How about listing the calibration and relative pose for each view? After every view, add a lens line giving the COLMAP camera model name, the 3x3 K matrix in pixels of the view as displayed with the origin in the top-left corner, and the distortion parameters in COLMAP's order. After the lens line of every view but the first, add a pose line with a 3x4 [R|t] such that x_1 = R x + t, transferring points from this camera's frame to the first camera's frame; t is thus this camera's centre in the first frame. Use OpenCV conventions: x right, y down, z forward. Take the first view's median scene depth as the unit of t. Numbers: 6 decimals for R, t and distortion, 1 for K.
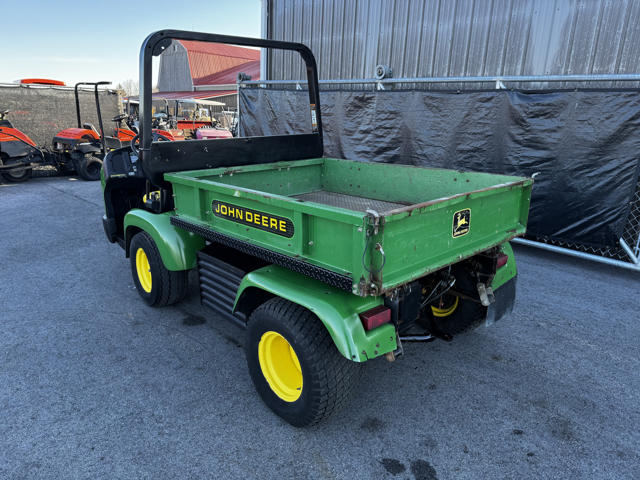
lens RADIAL K [[441.7, 0, 322.8], [0, 441.7, 262.1], [0, 0, 1]] dist [0.055353, -0.062001]
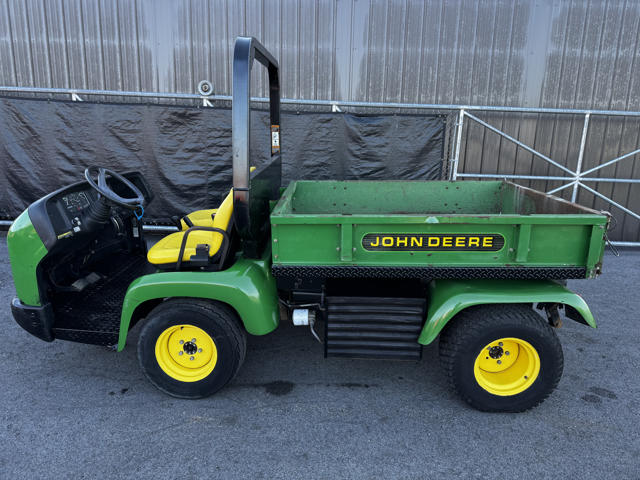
lens RADIAL K [[428.8, 0, 318.5], [0, 428.8, 269.2], [0, 0, 1]] dist [0.096865, -0.118243]
pose [[0.696620, -0.221999, 0.682229, -0.524170], [0.225755, 0.970445, 0.085268, -0.094227], [-0.680996, 0.094617, 0.726149, 0.244734]]
